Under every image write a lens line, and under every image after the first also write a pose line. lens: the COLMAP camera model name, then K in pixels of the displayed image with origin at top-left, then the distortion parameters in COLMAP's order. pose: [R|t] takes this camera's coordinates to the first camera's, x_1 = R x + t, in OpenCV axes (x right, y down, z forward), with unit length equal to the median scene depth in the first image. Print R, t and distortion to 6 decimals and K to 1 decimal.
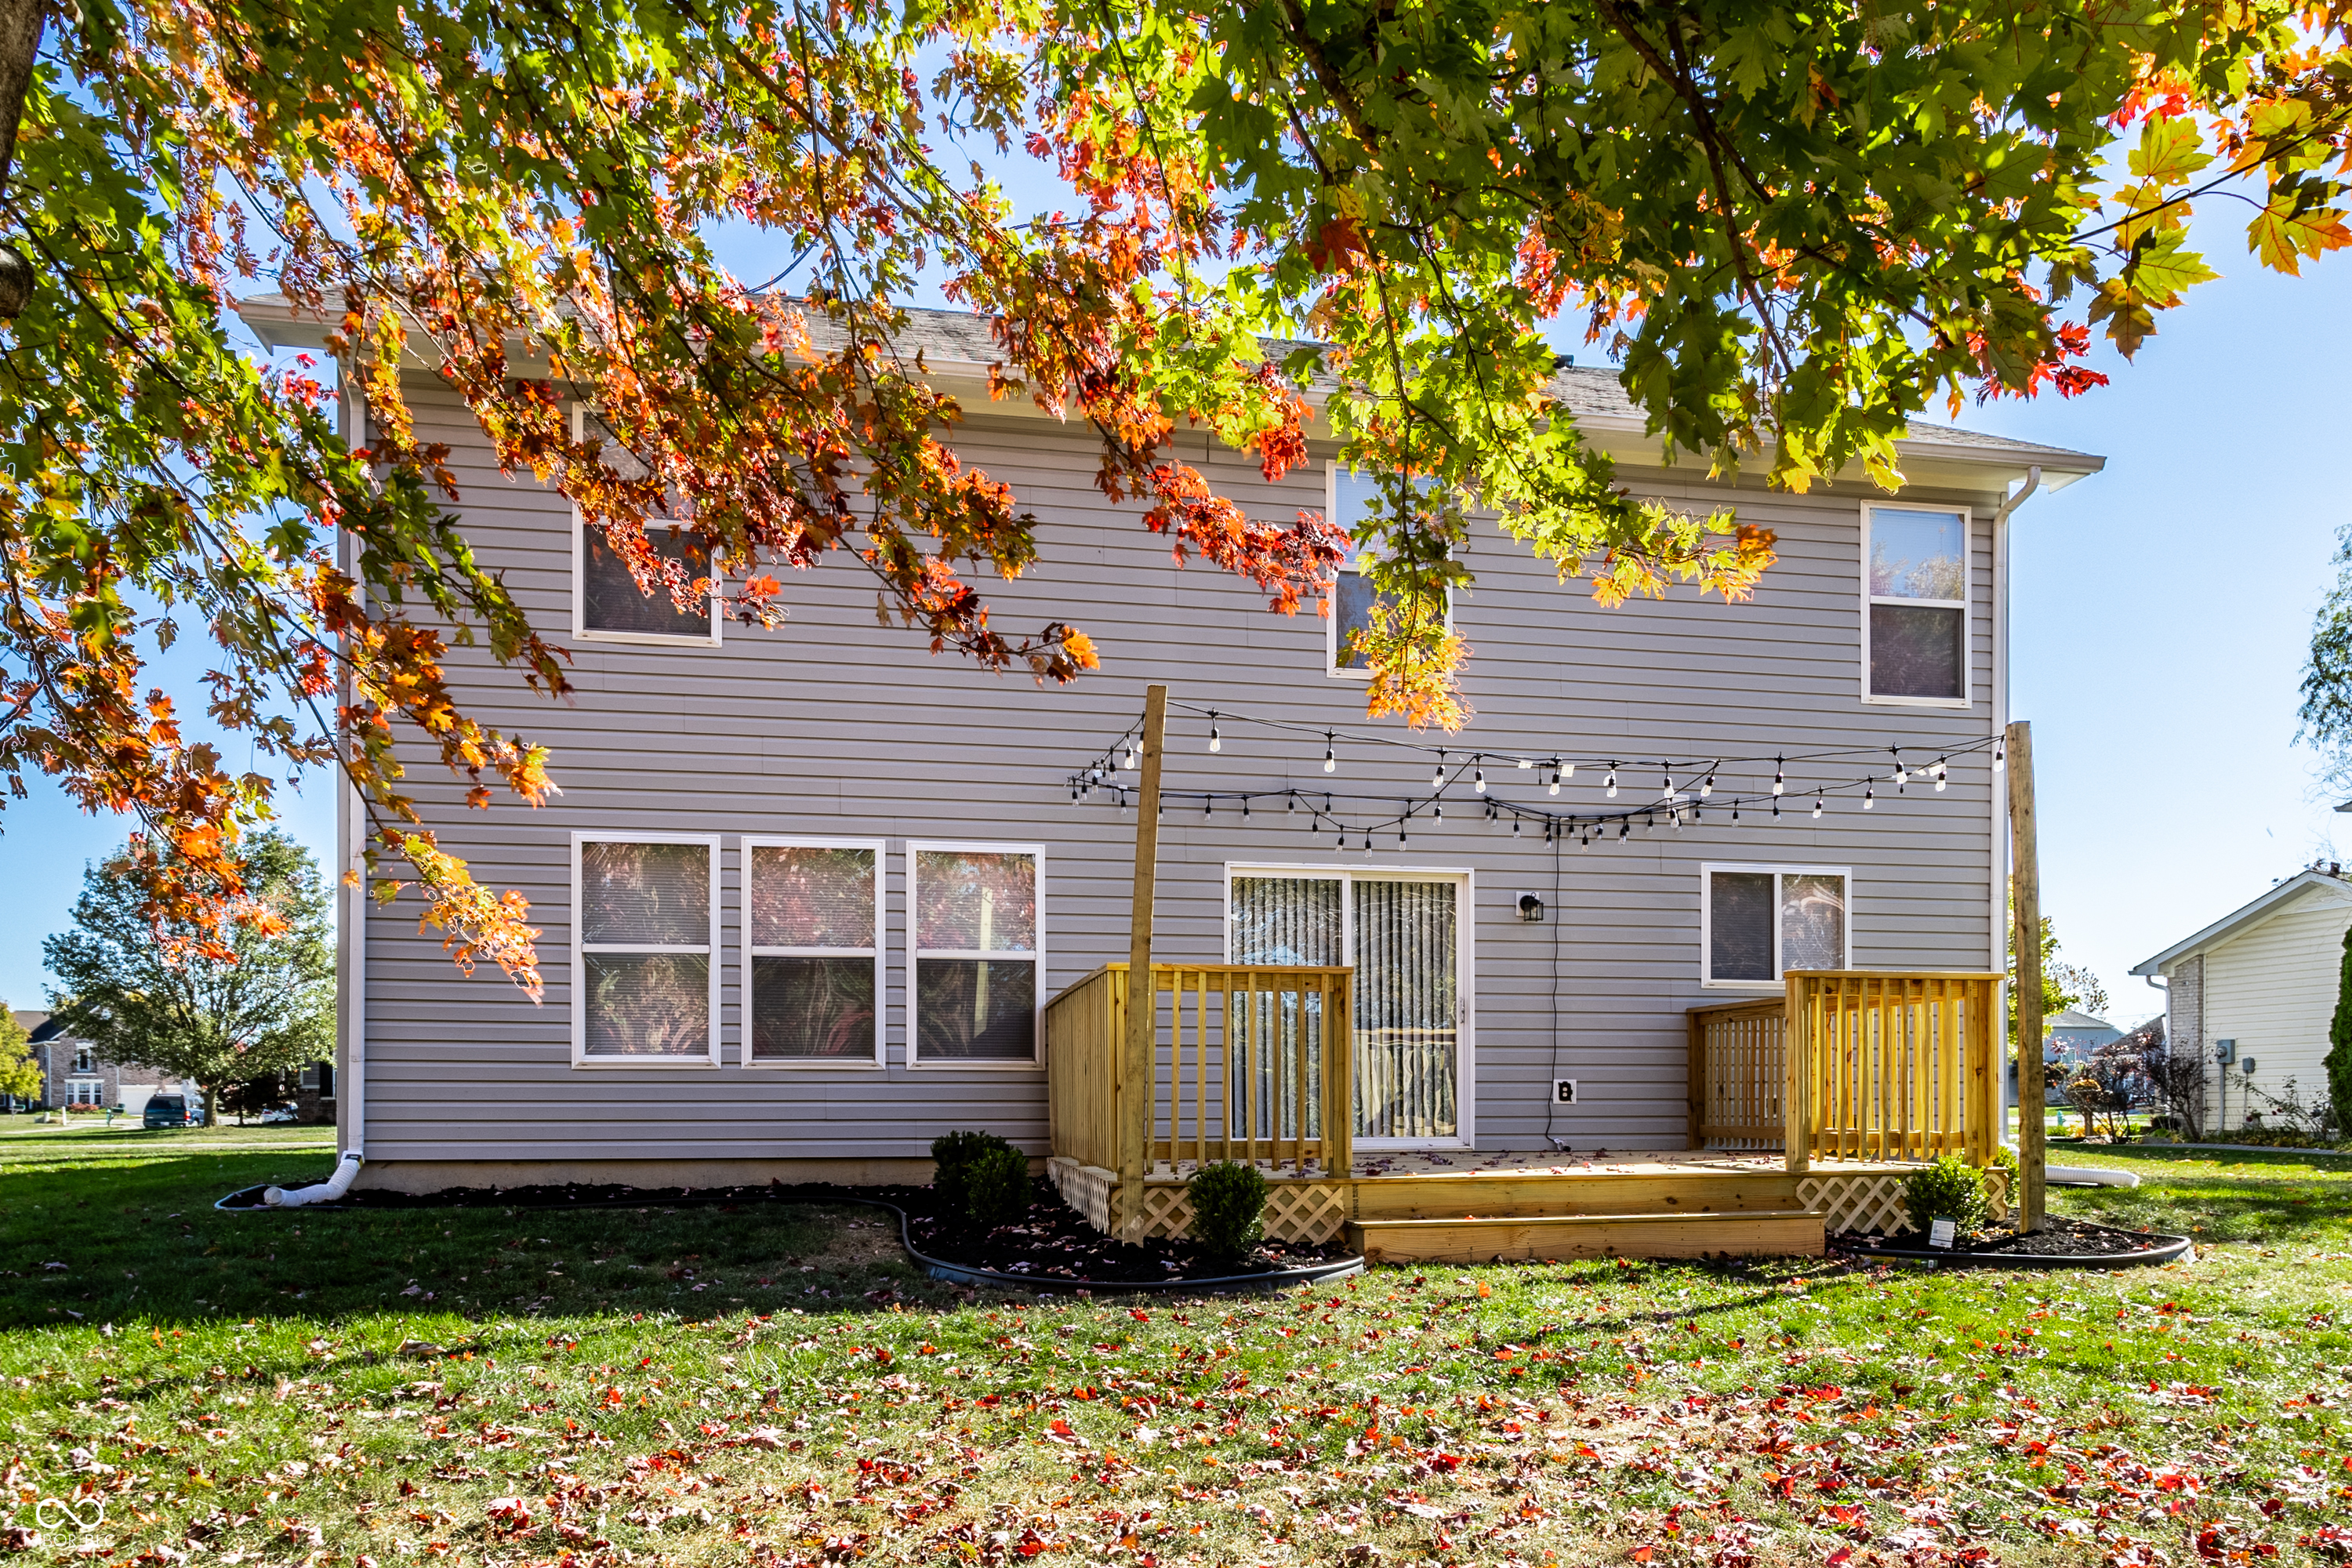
lens RADIAL K [[1161.1, 0, 1100.2], [0, 1161.1, 1101.2], [0, 0, 1]] dist [-0.000020, 0.000472]
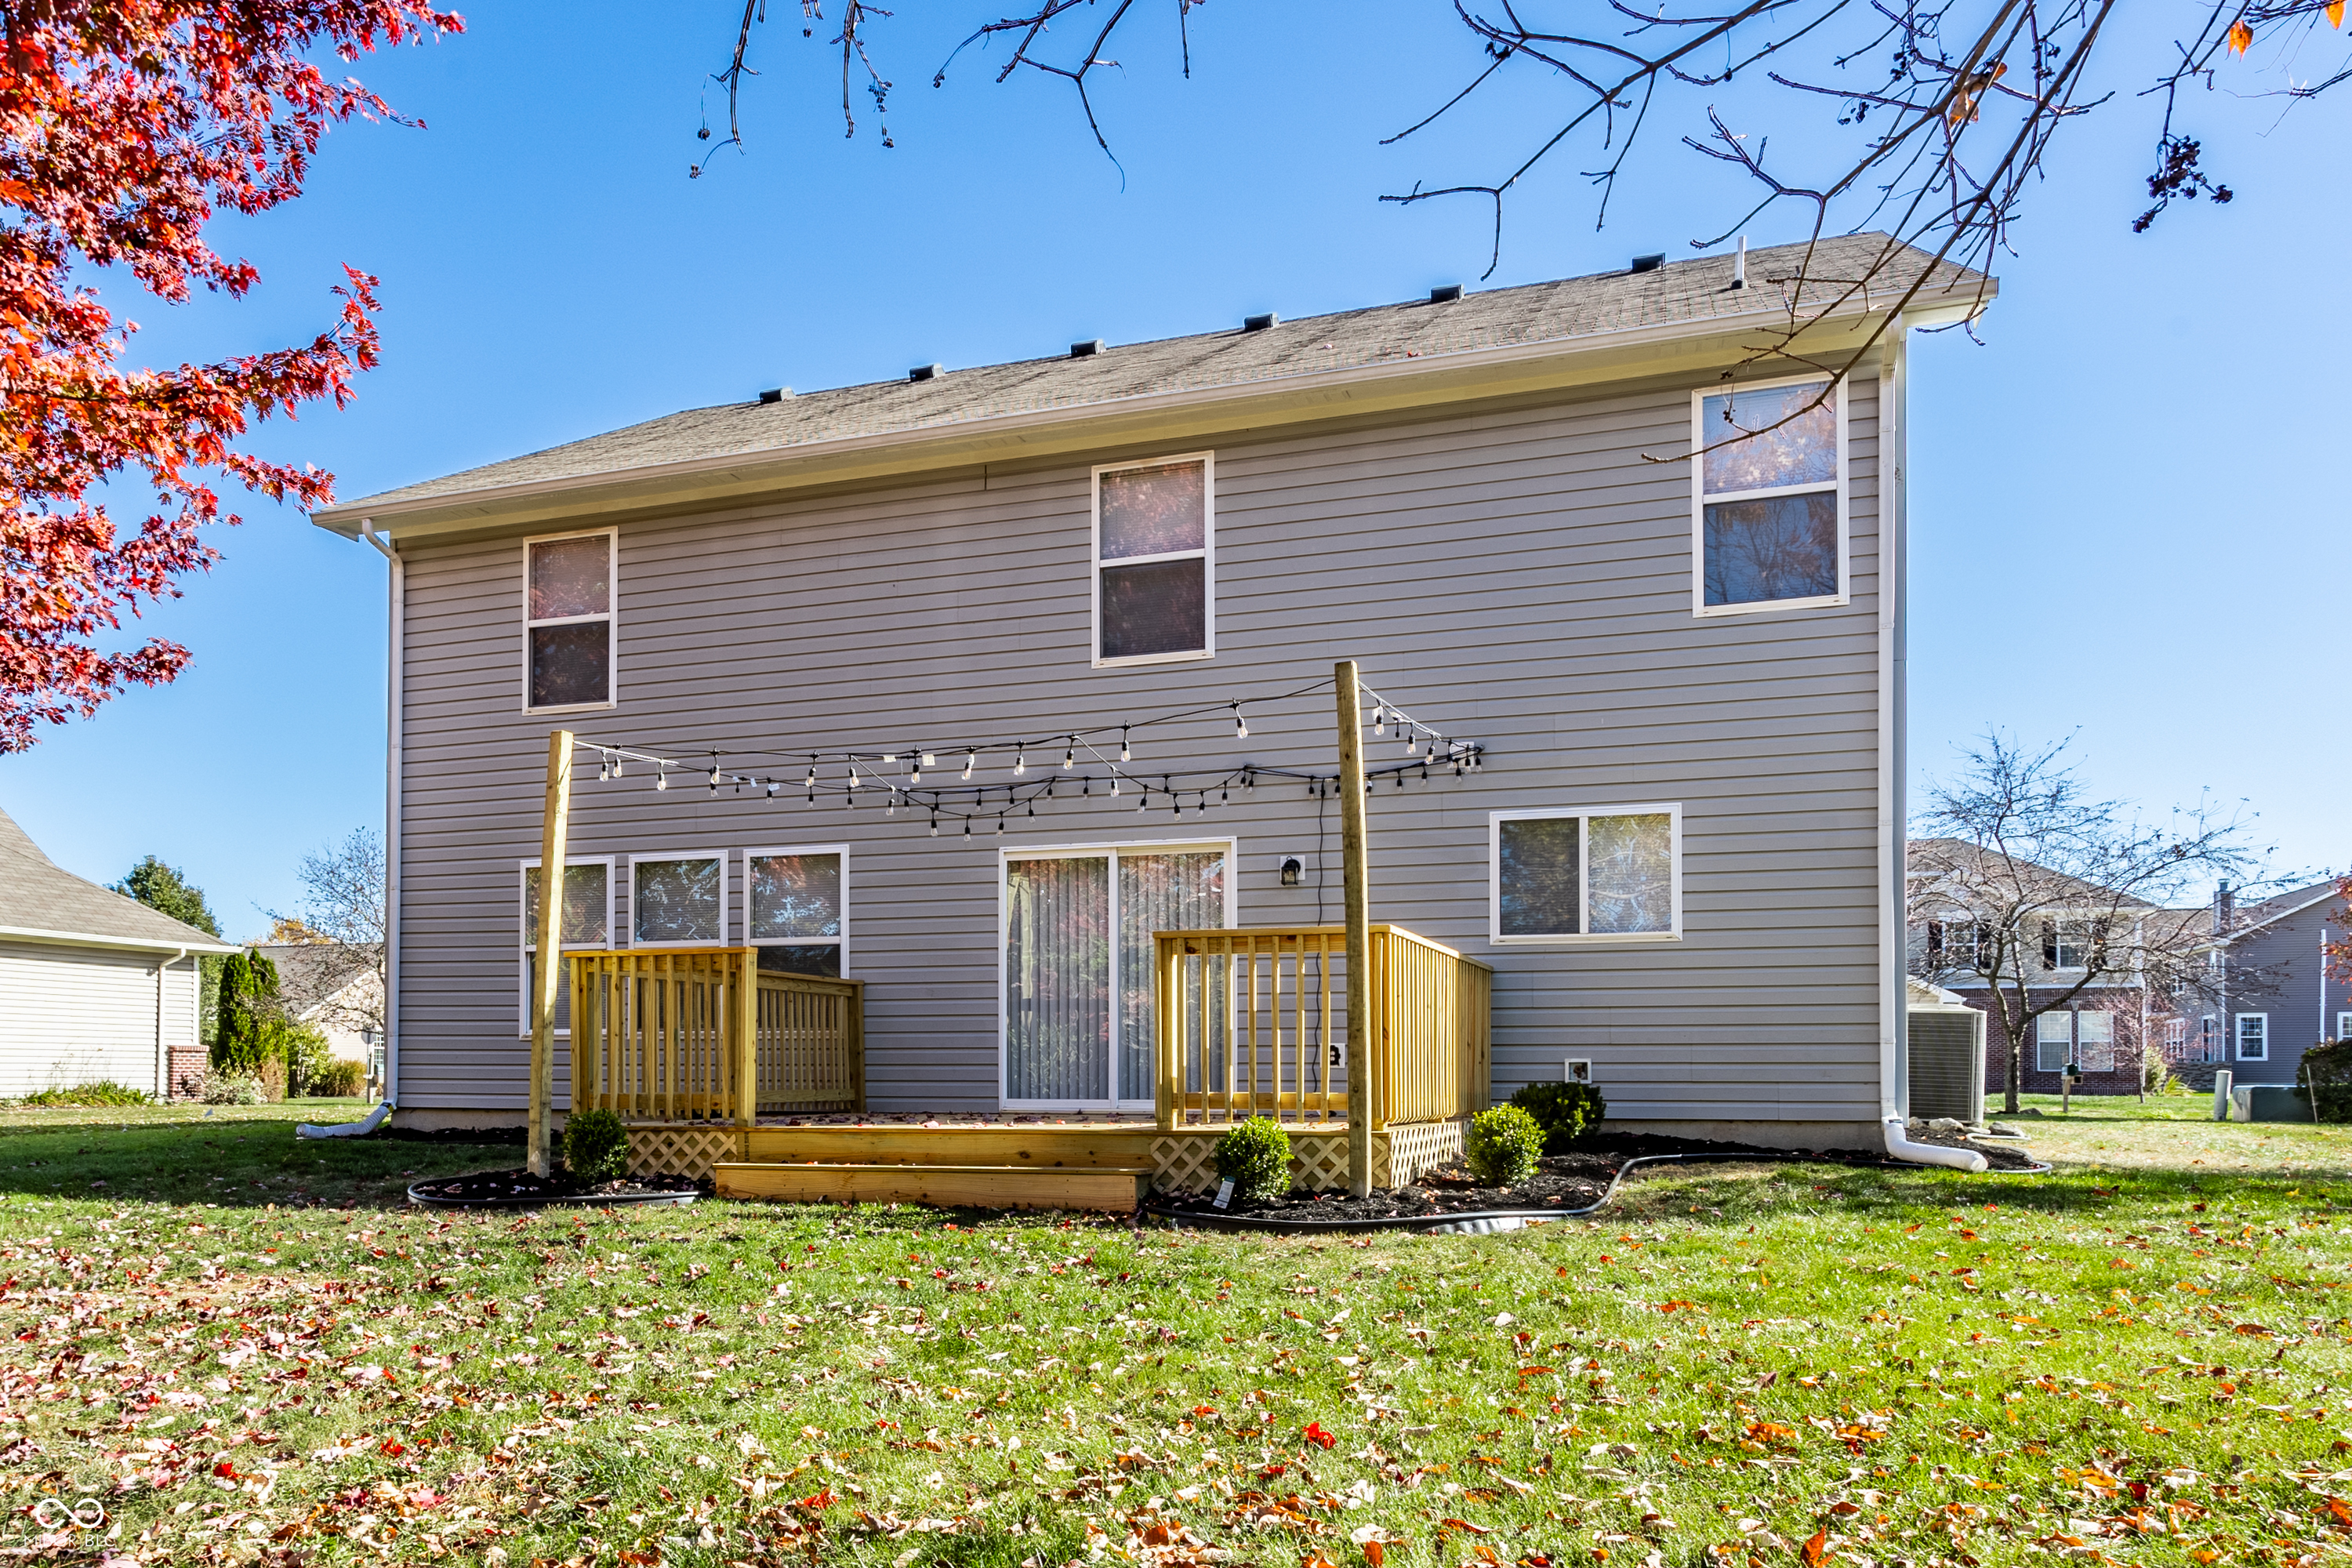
lens RADIAL K [[1134.8, 0, 1162.2], [0, 1134.8, 1063.4], [0, 0, 1]] dist [0.001572, 0.000050]
pose [[0.934713, -0.001211, -0.355402, 0.673629], [-0.001925, 0.999962, -0.008470, 0.007786], [0.355399, 0.008601, 0.934675, 0.052990]]
